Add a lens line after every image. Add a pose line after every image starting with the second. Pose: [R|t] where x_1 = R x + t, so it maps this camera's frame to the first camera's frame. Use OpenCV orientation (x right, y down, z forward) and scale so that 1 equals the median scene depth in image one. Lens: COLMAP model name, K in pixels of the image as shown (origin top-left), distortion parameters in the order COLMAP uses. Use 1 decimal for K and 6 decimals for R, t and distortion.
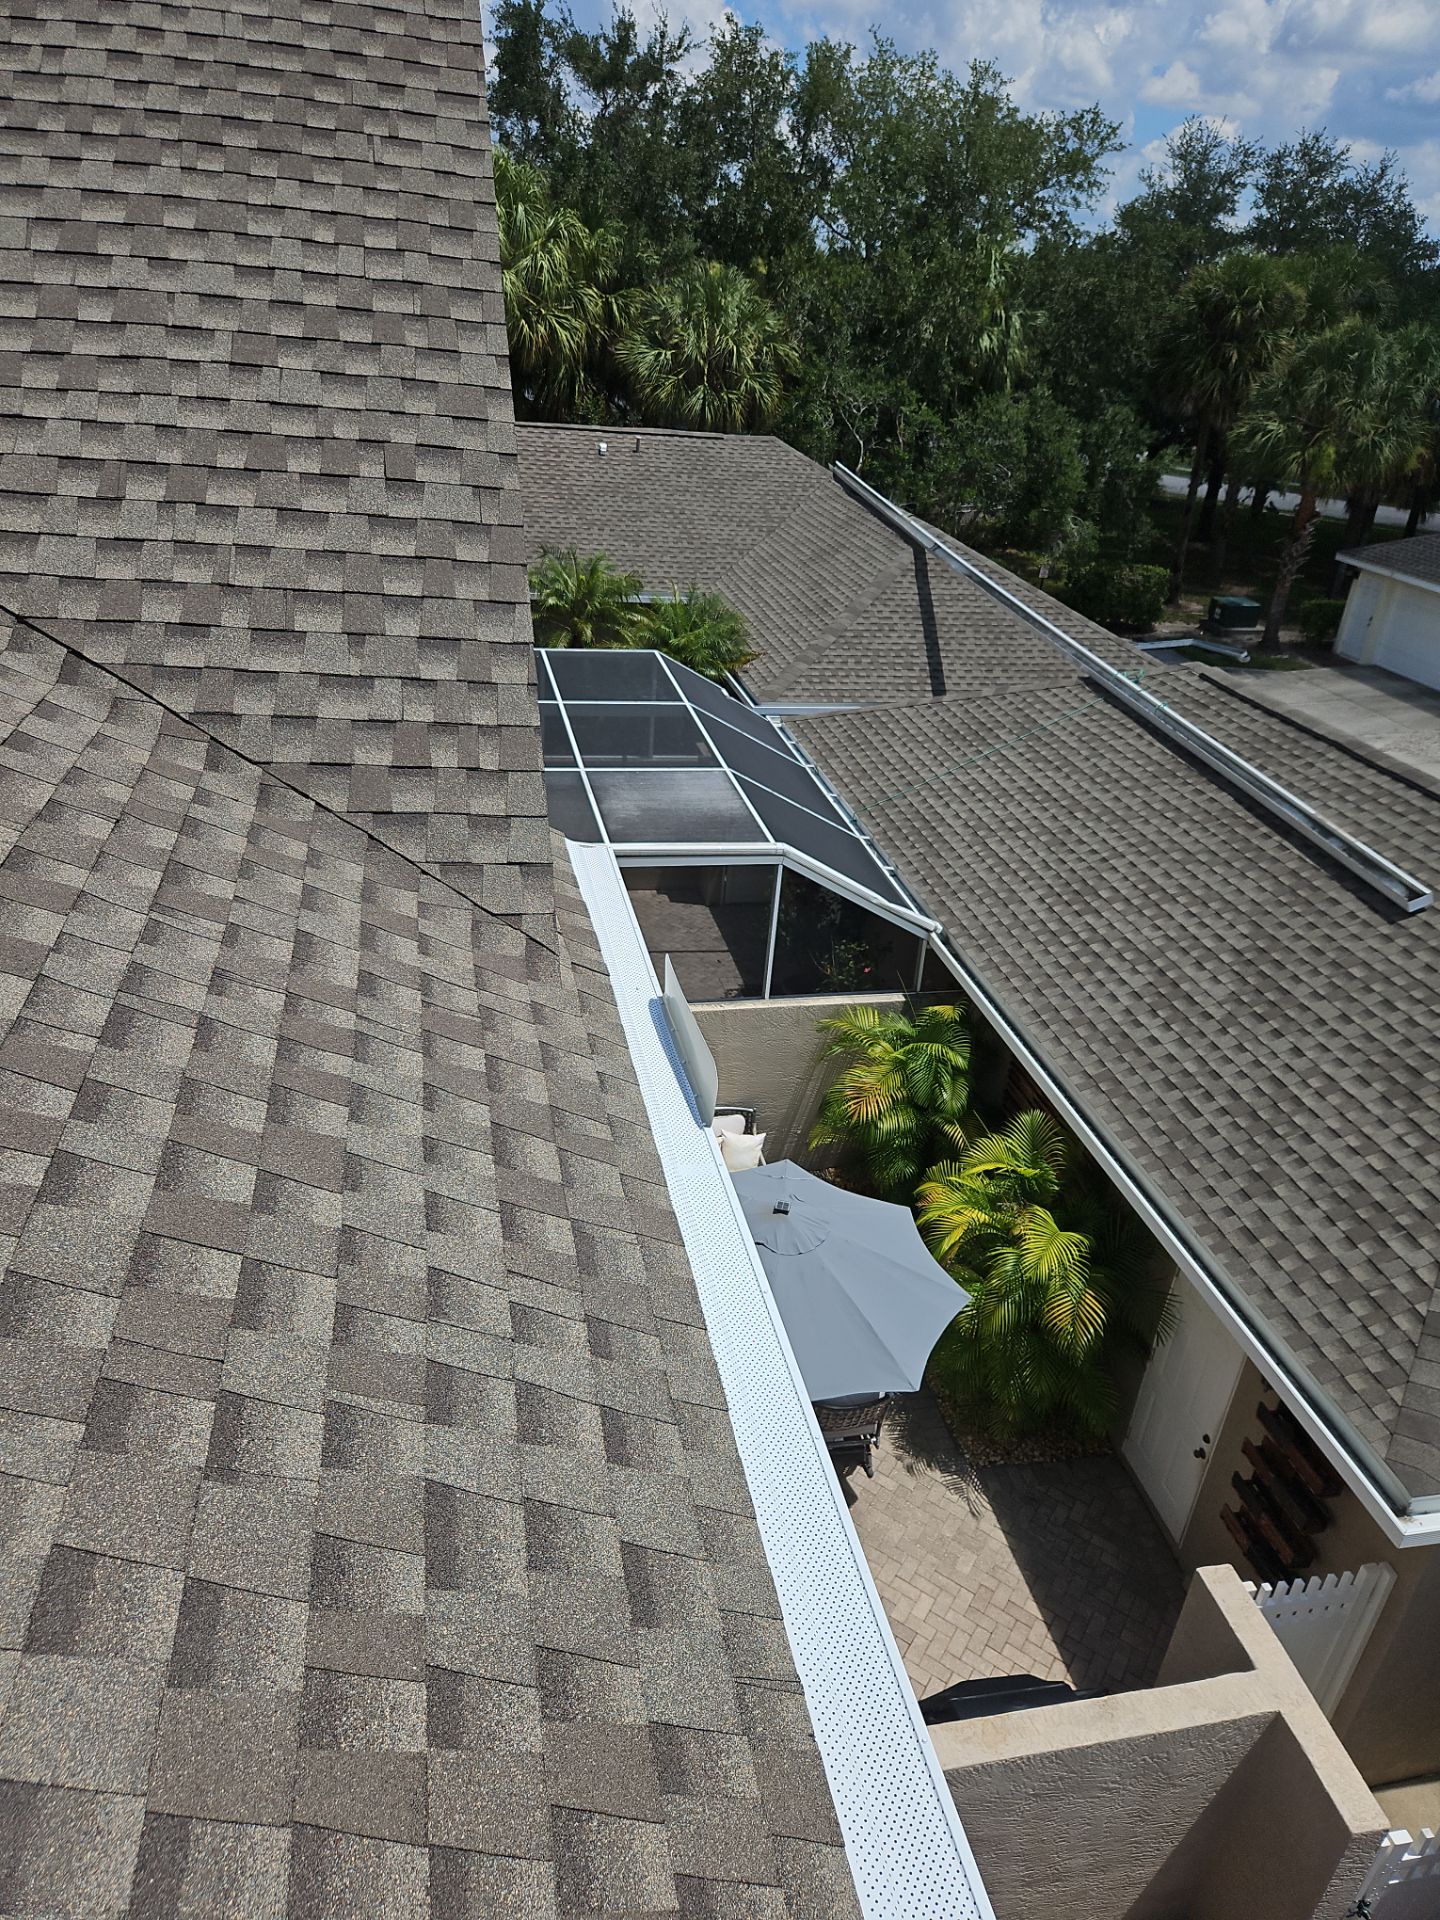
lens RADIAL K [[1279.8, 0, 703.3], [0, 1279.8, 947.3], [0, 0, 1]] dist [0.072491, -0.058025]
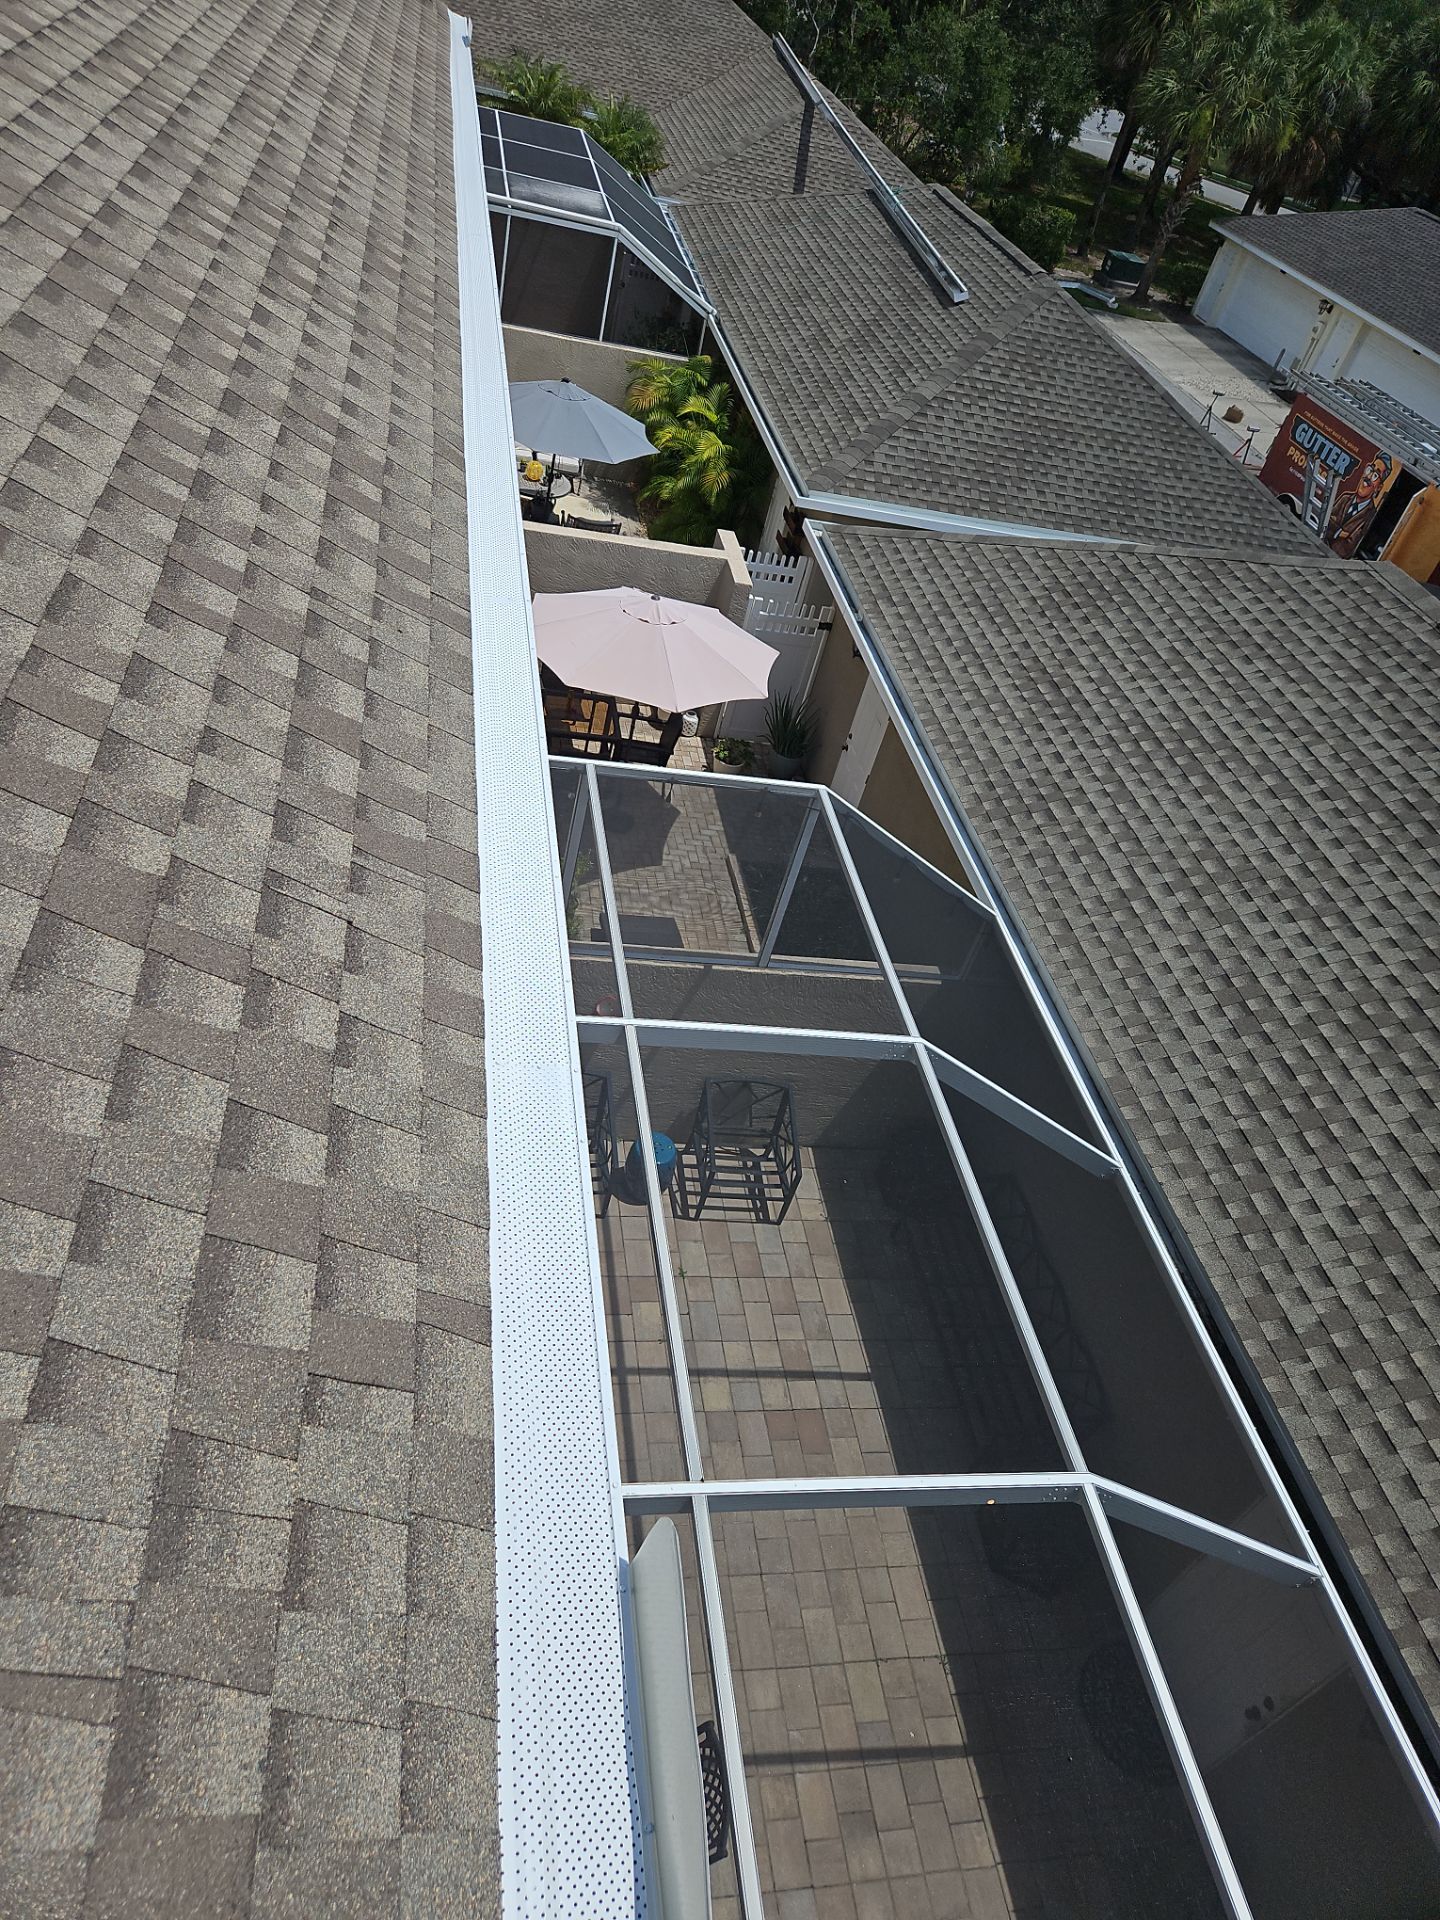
lens RADIAL K [[1279.8, 0, 698.5], [0, 1279.8, 935.3], [0, 0, 1]] dist [0.072491, -0.058025]
pose [[0.987561, 0.147888, 0.053415, 0.104609], [-0.155785, 0.966331, 0.204781, 0.218967], [-0.021332, -0.210554, 0.977349, -0.392893]]
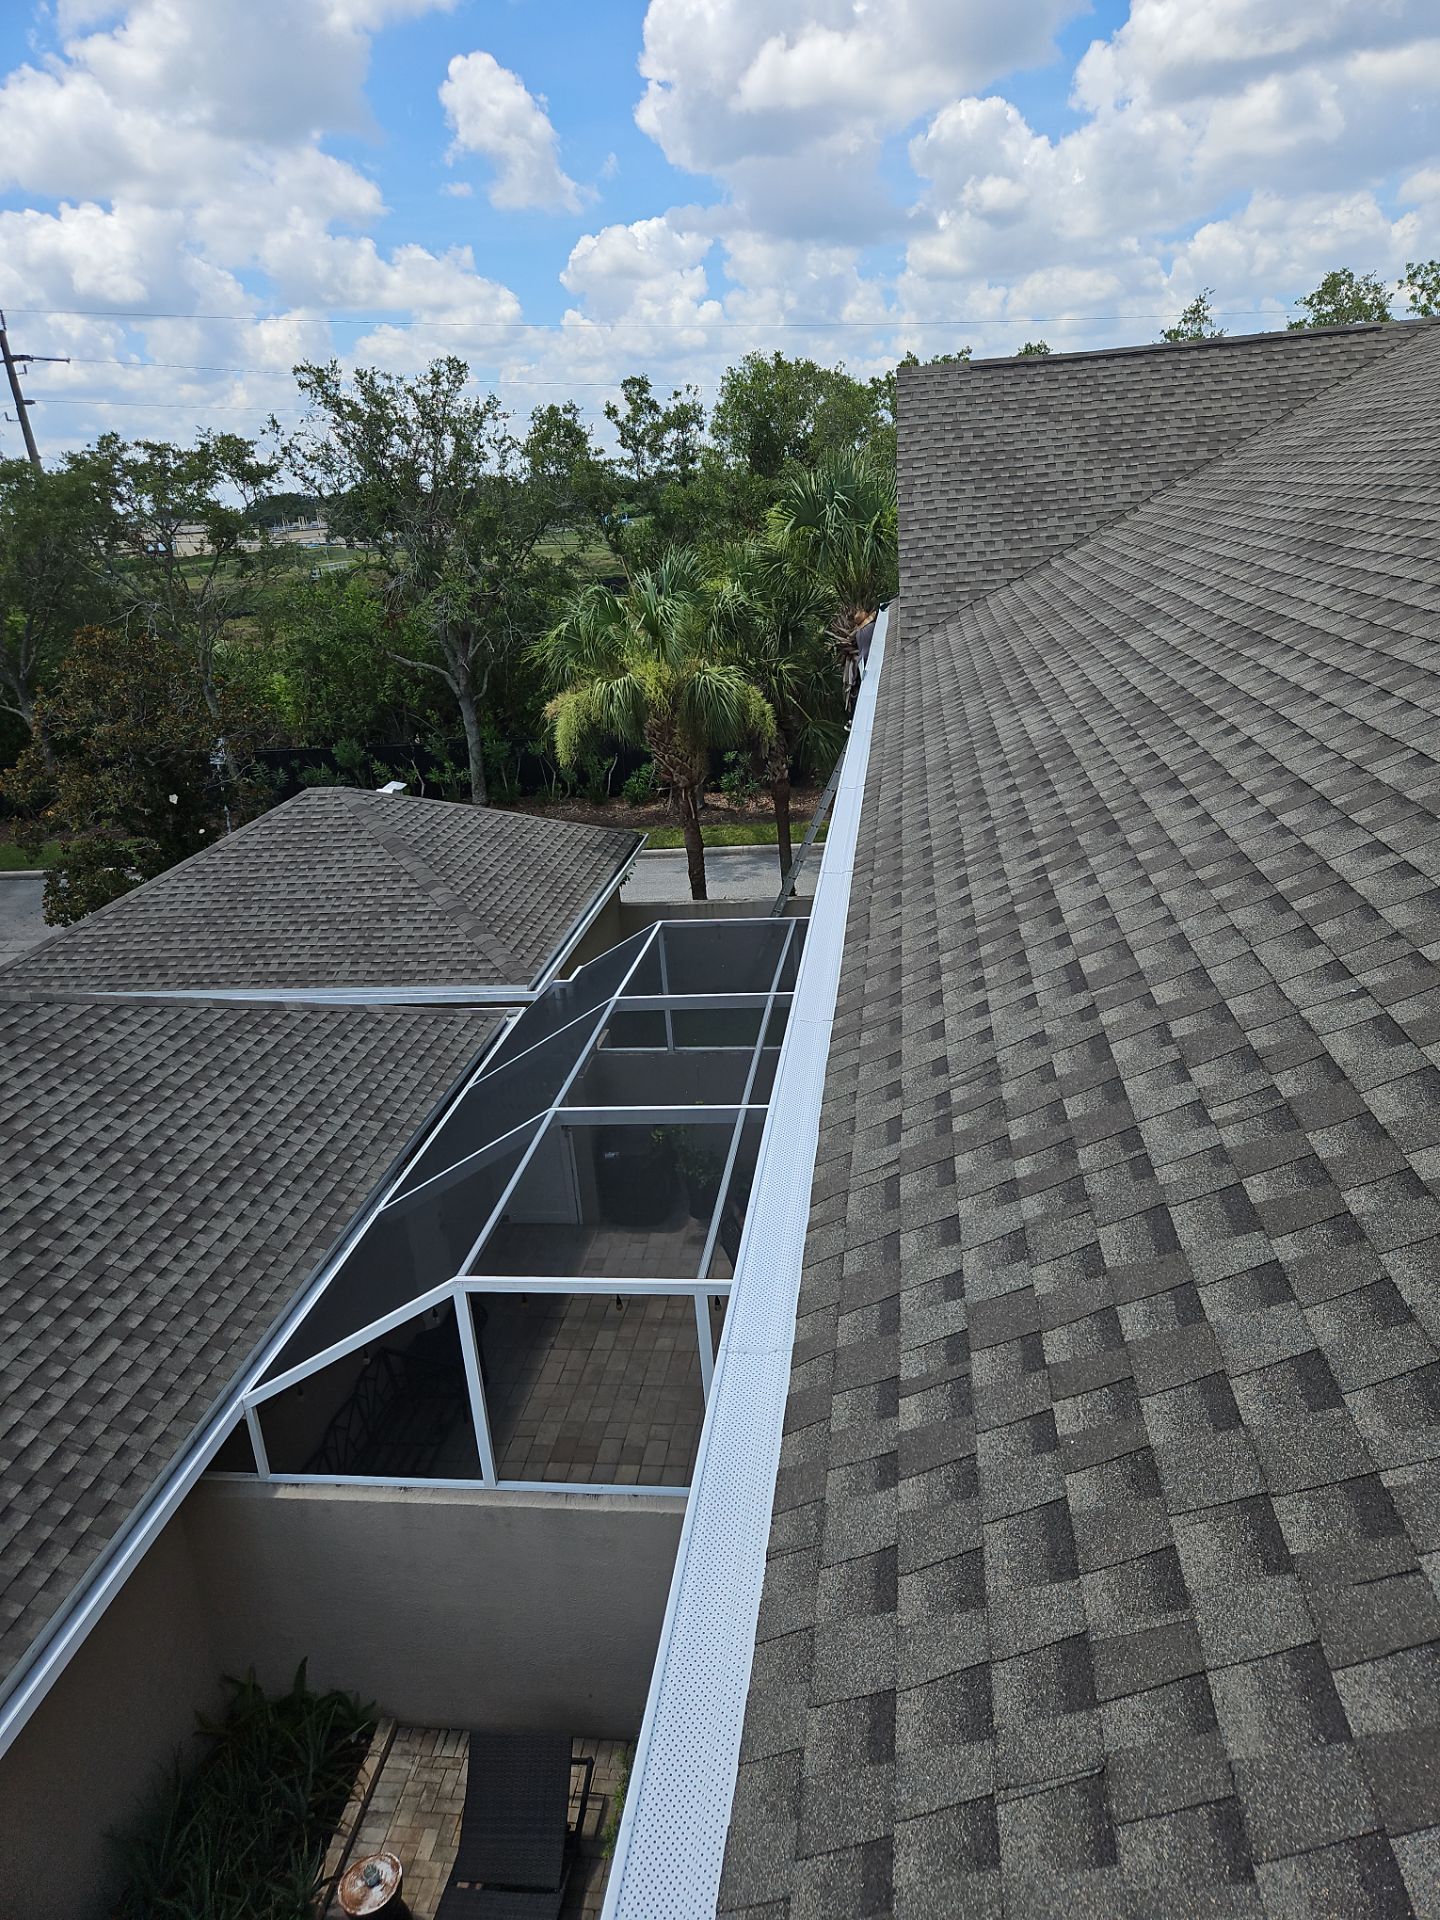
lens RADIAL K [[1279.8, 0, 723.1], [0, 1279.8, 960.0], [0, 0, 1]] dist [0.072491, -0.058025]
pose [[-0.943858, -0.113819, 0.310124, -0.016771], [0.159236, 0.665763, 0.728974, -0.059464], [-0.289440, 0.737431, -0.610262, 0.107661]]
